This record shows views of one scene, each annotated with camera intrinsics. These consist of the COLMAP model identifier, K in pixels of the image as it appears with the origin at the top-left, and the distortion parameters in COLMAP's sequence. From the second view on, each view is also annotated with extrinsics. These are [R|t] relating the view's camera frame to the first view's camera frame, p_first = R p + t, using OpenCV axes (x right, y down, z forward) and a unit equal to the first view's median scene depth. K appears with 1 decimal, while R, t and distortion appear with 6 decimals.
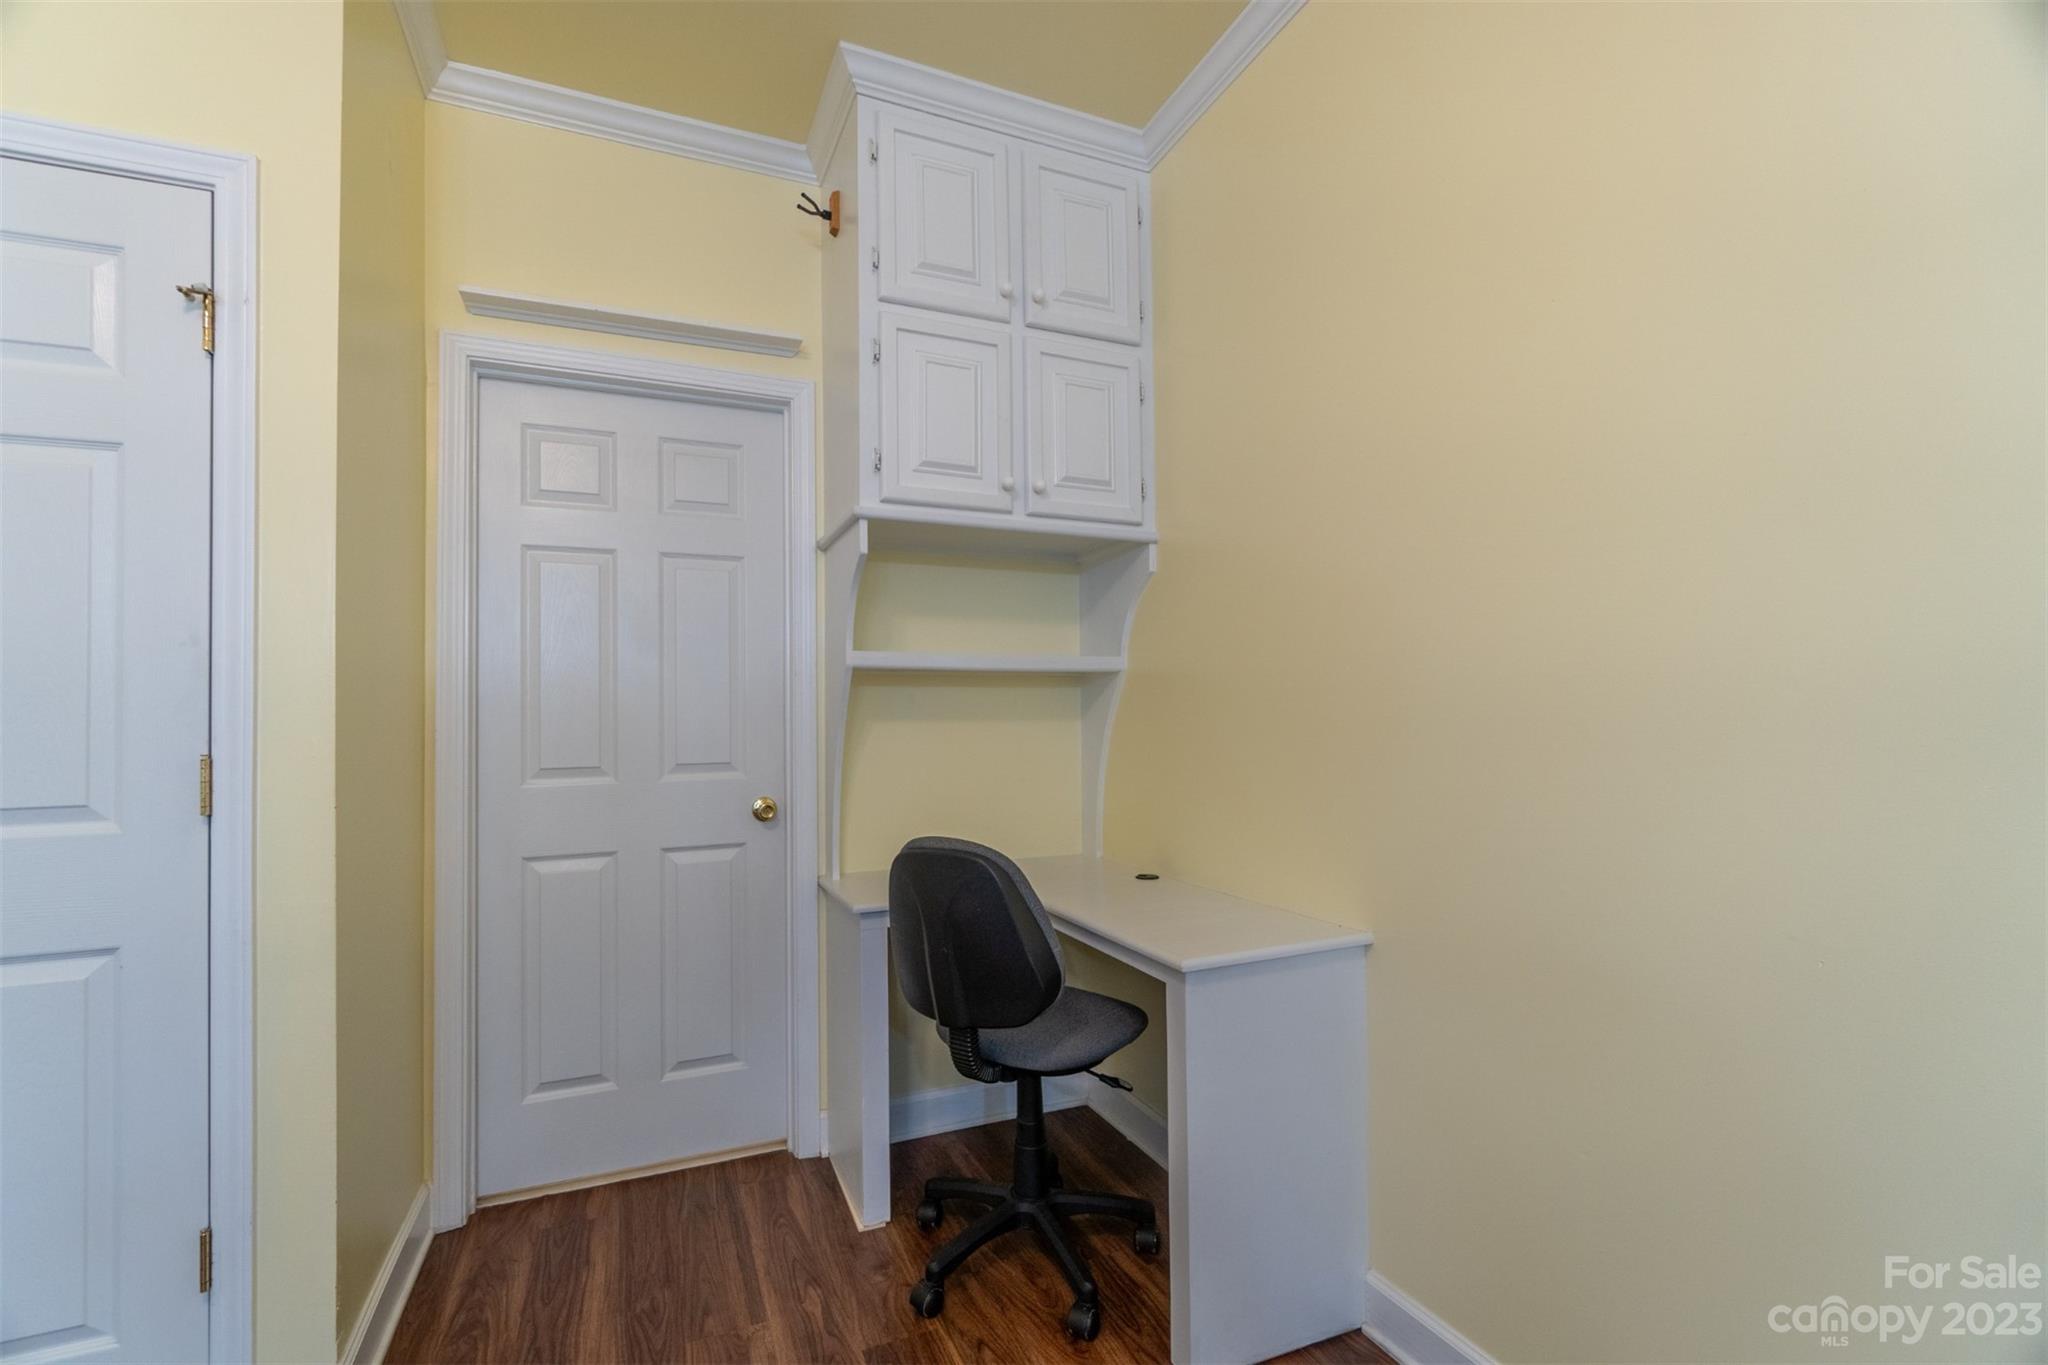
lens RADIAL K [[878.3, 0, 1003.2], [0, 878.3, 692.7], [0, 0, 1]] dist [-0.004151, 0.000270]
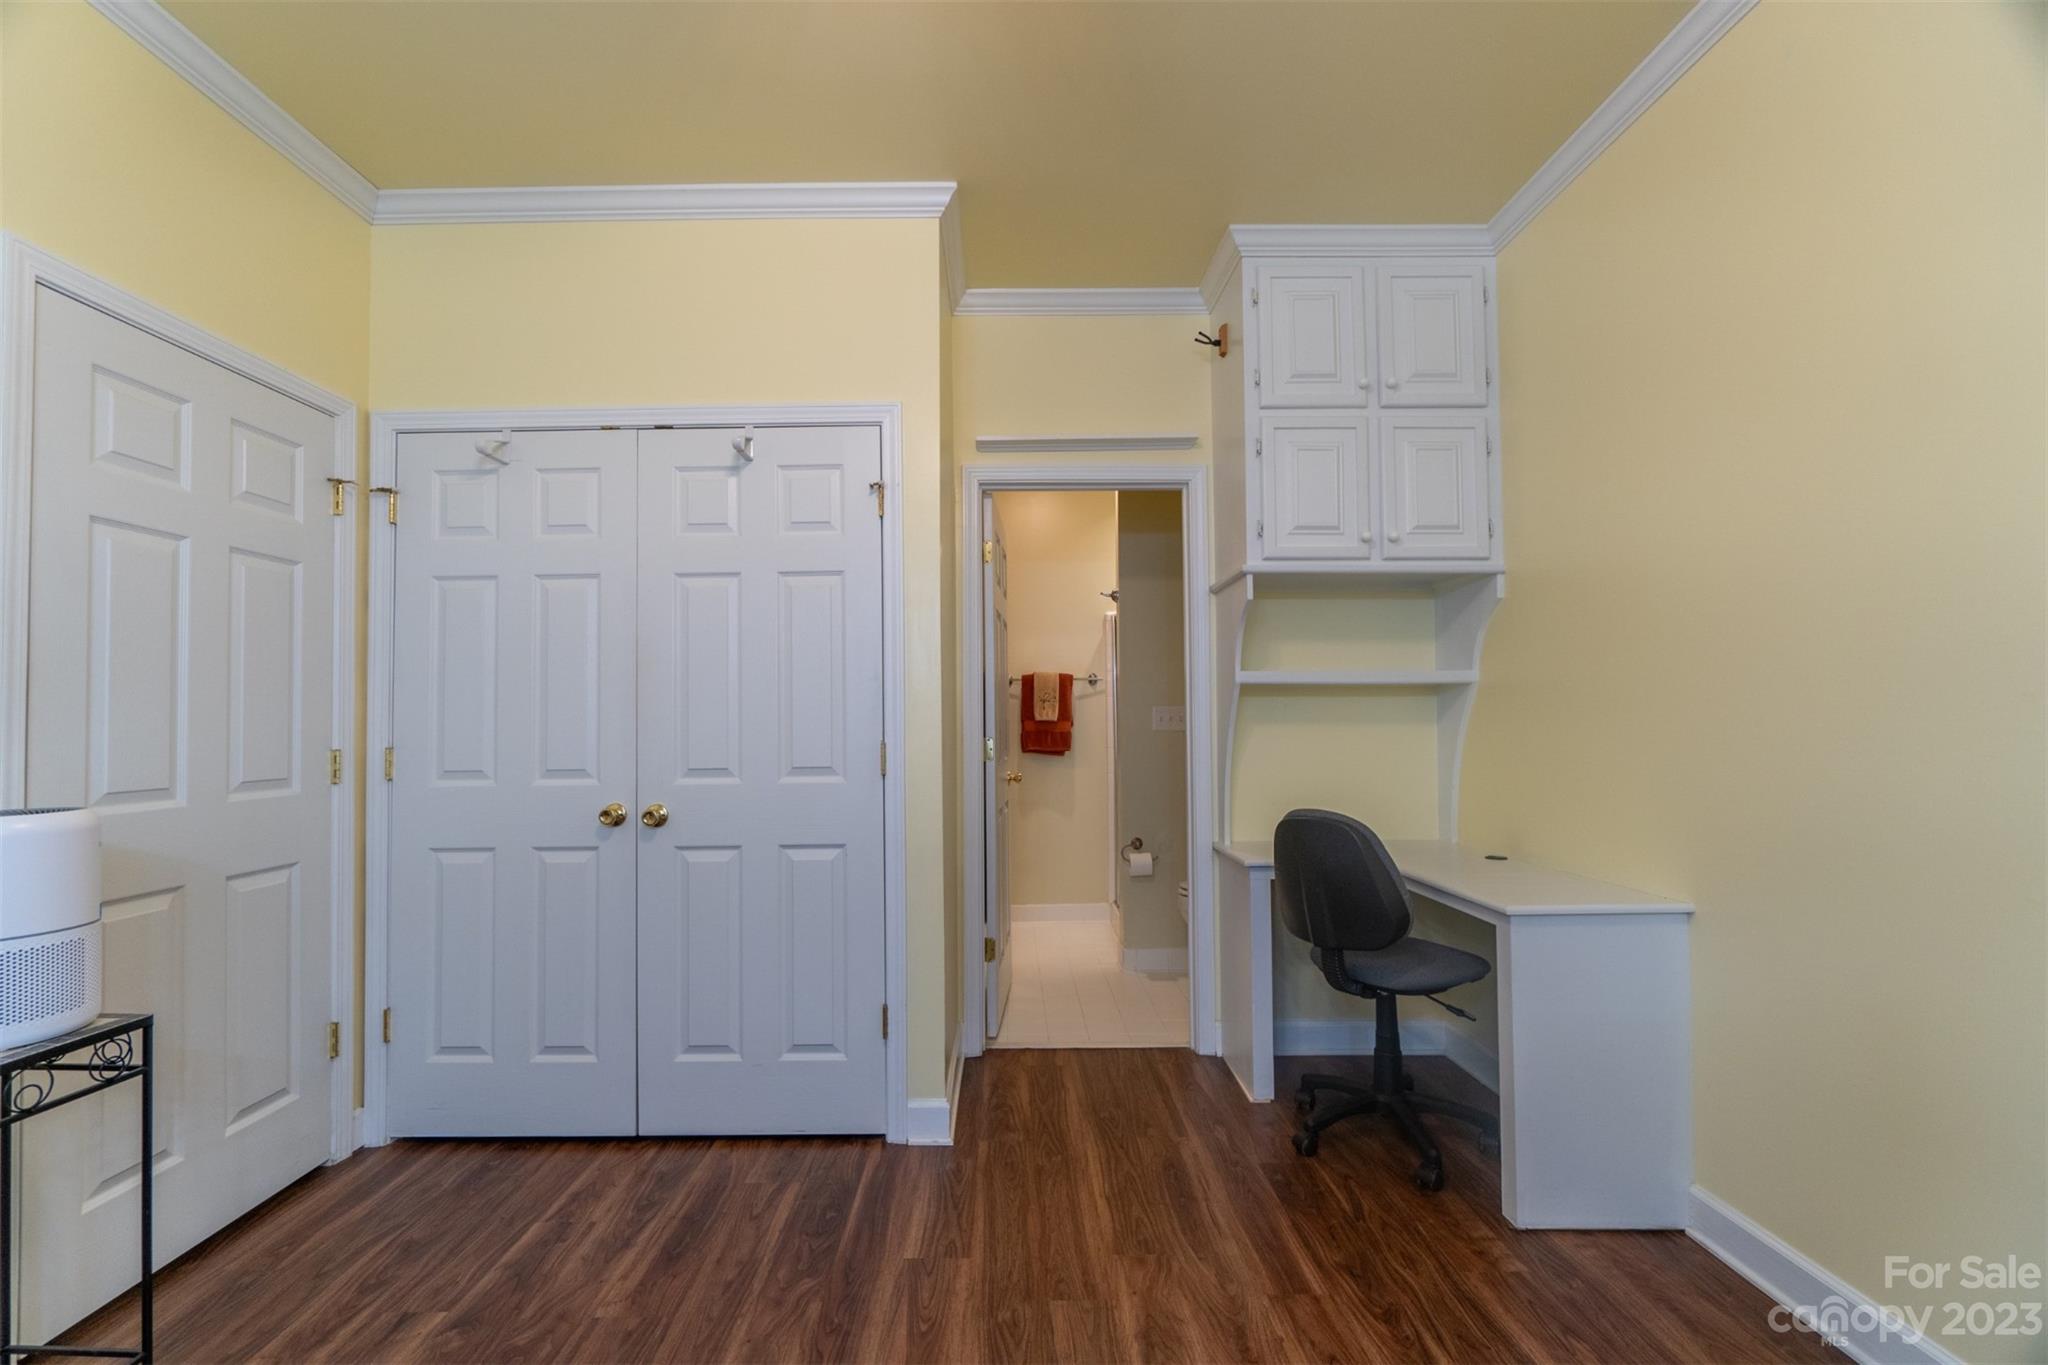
lens RADIAL K [[881.0, 0, 1005.1], [0, 881.0, 693.1], [0, 0, 1]] dist [-0.005874, 0.003804]
pose [[0.922750, -0.006997, -0.385335, 0.012948], [0.006617, 0.999975, -0.002313, -0.014220], [0.385341, -0.000415, 0.922774, -0.376364]]
